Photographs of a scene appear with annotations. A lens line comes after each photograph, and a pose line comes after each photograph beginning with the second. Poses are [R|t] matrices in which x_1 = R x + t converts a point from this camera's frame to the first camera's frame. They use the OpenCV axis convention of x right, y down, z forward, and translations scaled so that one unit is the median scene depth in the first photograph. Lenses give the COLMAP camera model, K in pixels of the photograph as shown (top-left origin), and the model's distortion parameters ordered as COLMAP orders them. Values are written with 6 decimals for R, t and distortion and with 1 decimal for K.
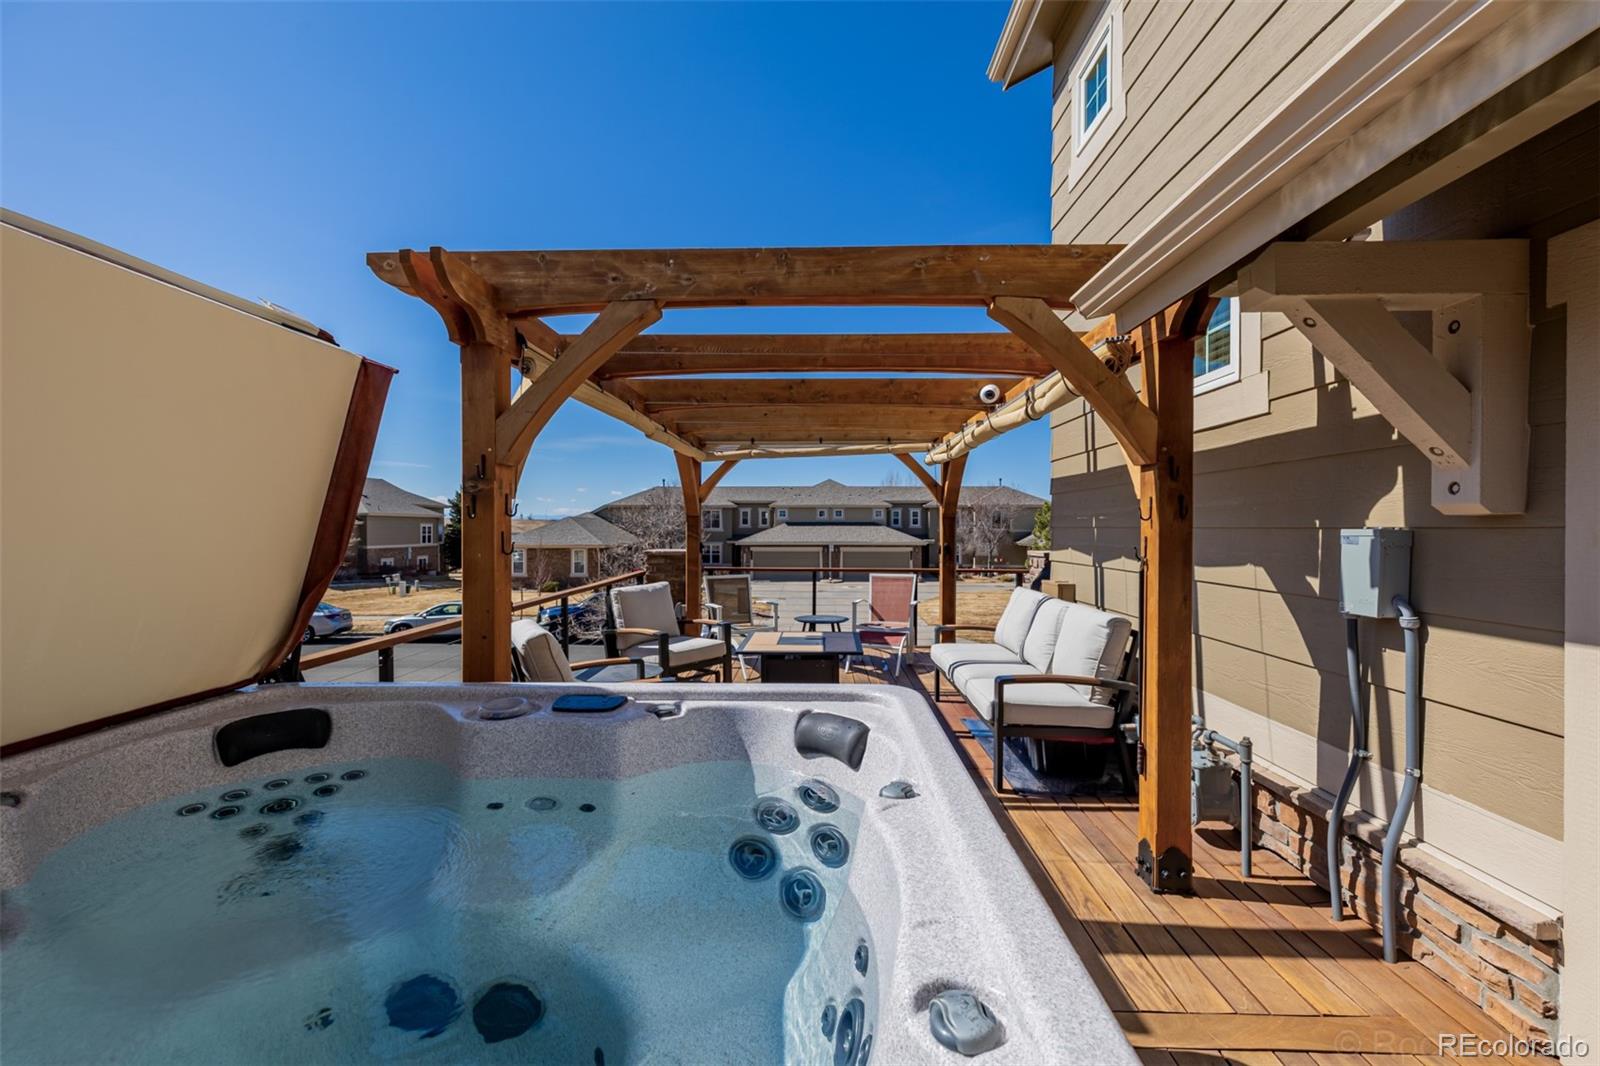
lens RADIAL K [[673.9, 0, 801.0], [0, 673.9, 531.4], [0, 0, 1]] dist [0.001521, -0.000541]
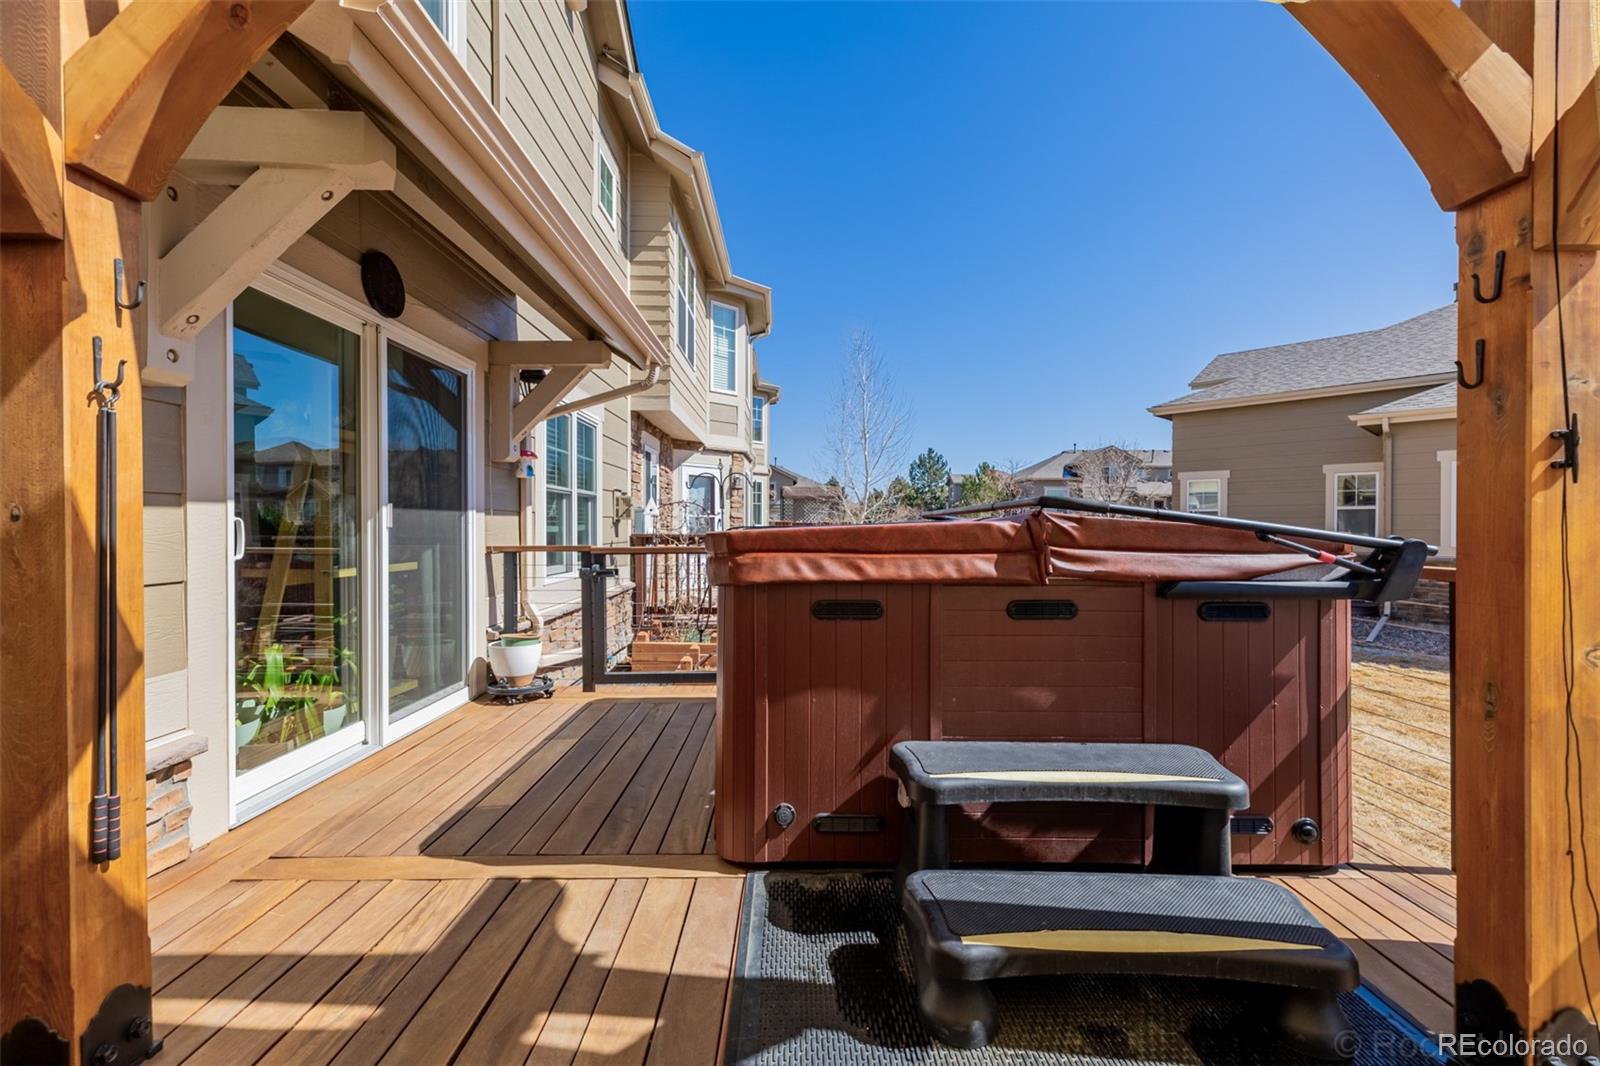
lens RADIAL K [[673.9, 0, 801.7], [0, 673.9, 535.0], [0, 0, 1]] dist [0.001521, -0.000541]
pose [[-0.999171, -0.002193, -0.040642, 0.055074], [-0.002882, 0.999853, 0.016887, 0.130807], [0.040599, 0.016990, -0.999031, 1.450553]]
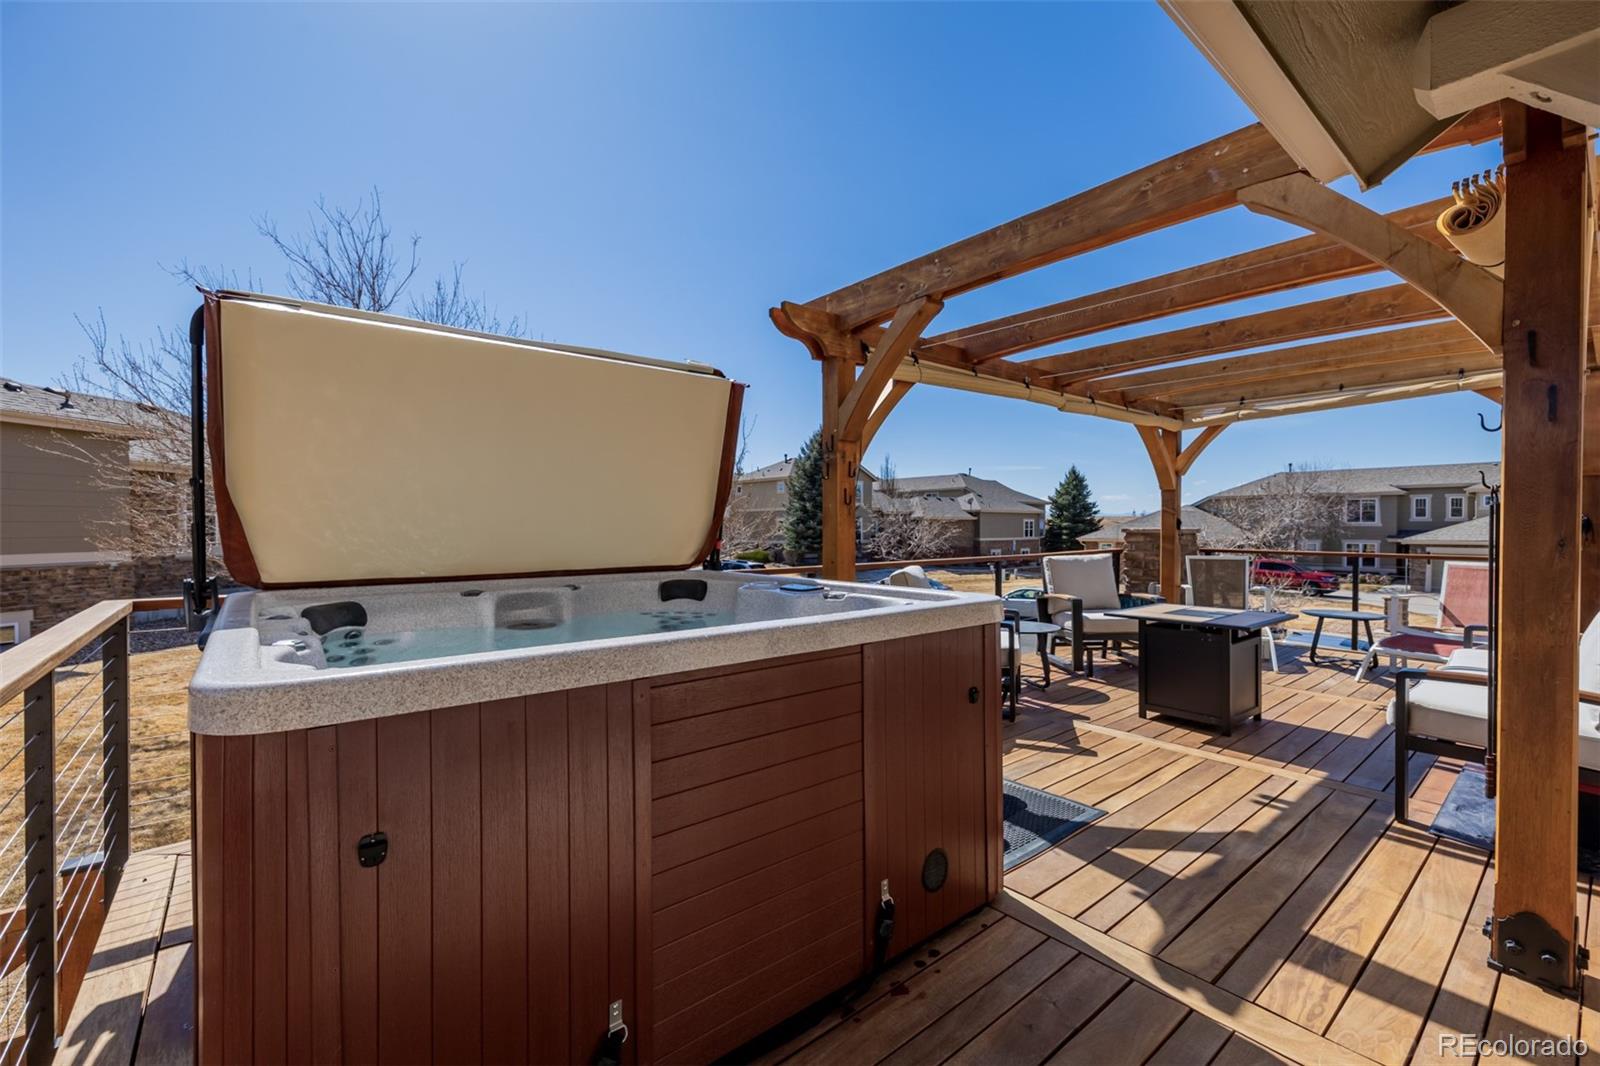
lens RADIAL K [[673.9, 0, 800.8], [0, 673.9, 534.5], [0, 0, 1]] dist [0.001521, -0.000541]
pose [[0.656585, 0.009484, -0.754192, 0.550964], [-0.003337, 0.999948, 0.009669, 0.082042], [0.754245, -0.003832, 0.656582, 0.008897]]
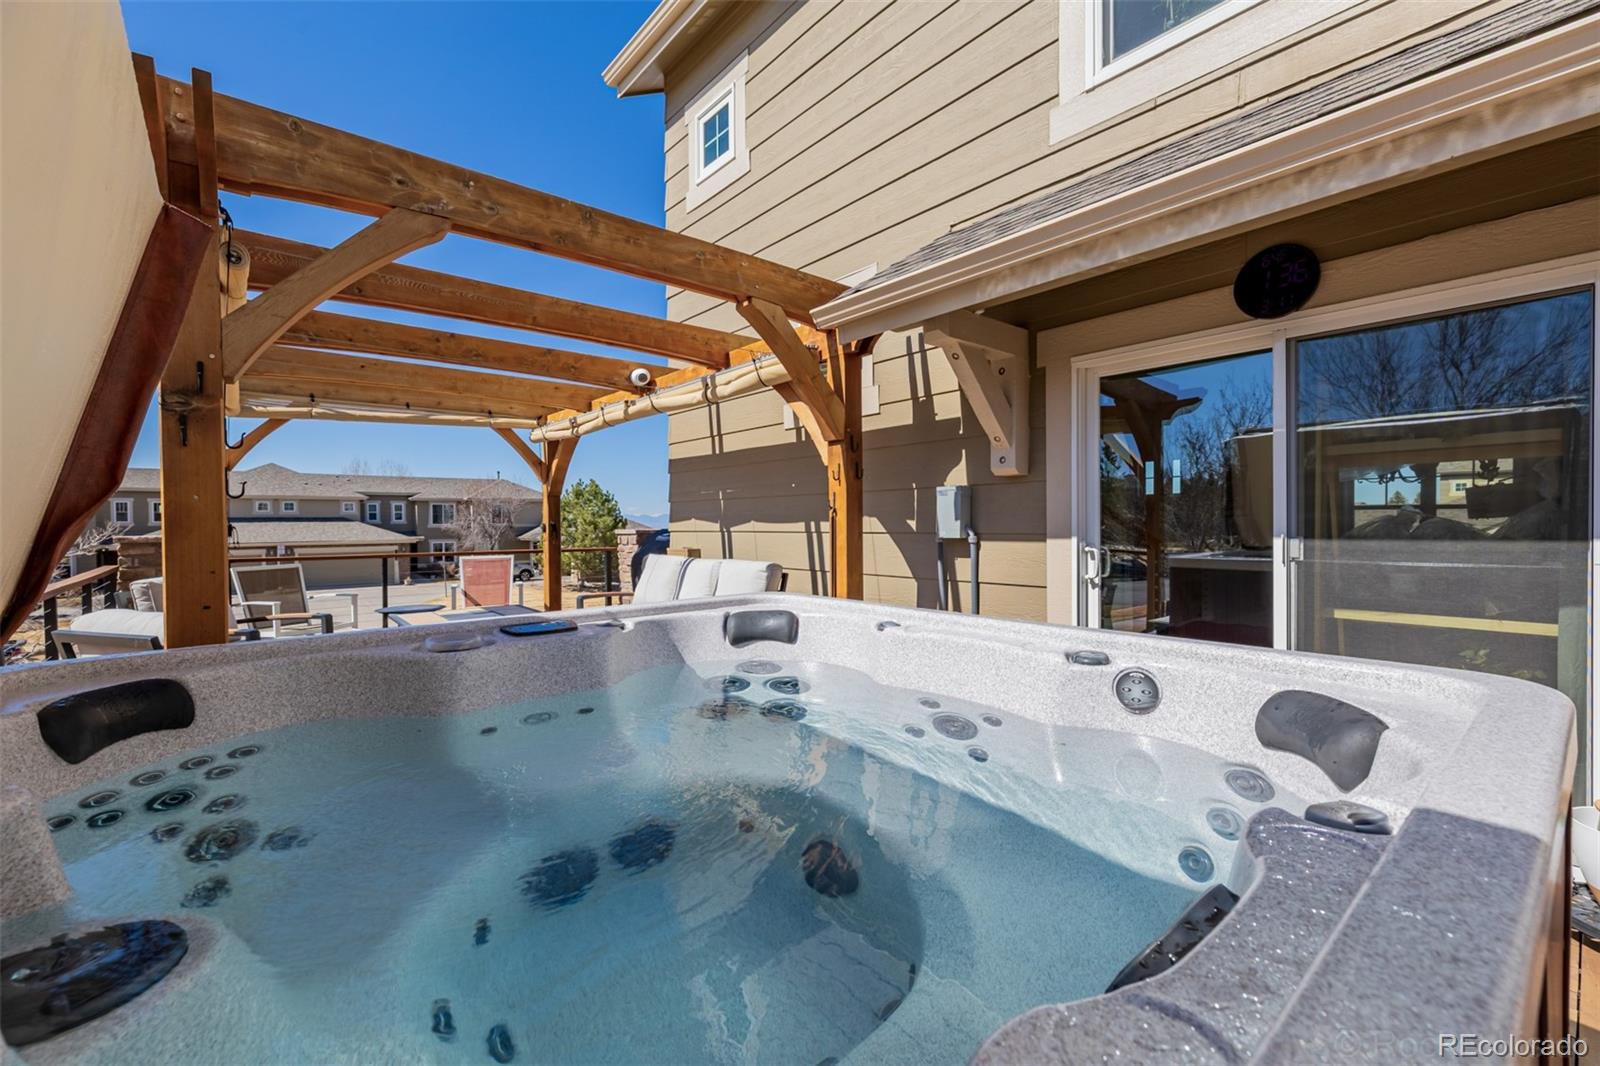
lens RADIAL K [[673.9, 0, 801.6], [0, 673.9, 532.1], [0, 0, 1]] dist [0.001521, -0.000541]
pose [[0.744743, -0.017805, 0.667114, -0.463881], [0.014455, 0.999840, 0.010549, 0.073466], [-0.667195, 0.001787, 0.744881, 0.004900]]
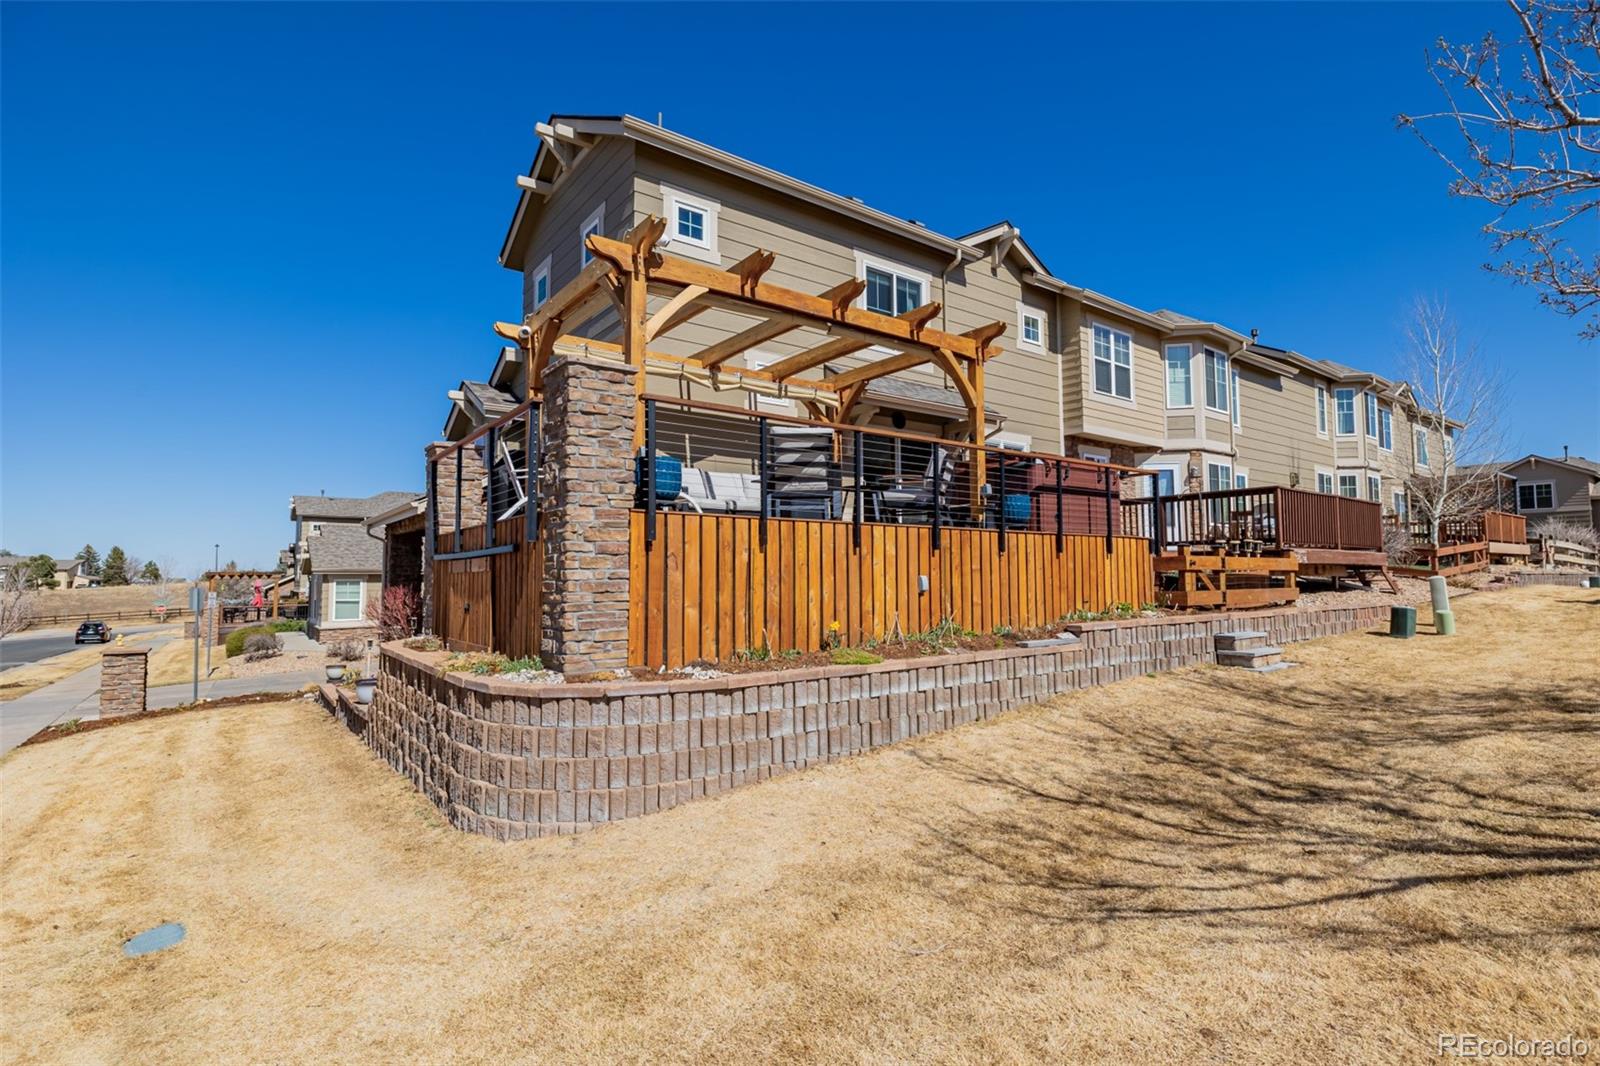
lens RADIAL K [[773.1, 0, 799.9], [0, 773.1, 532.6], [0, 0, 1]] dist [-0.005240, 0.000153]
pose [[-0.623301, 0.046168, 0.780618, -2.664763], [0.009186, 0.998619, -0.051726, 0.677977], [-0.781928, -0.025070, -0.622865, 3.776914]]
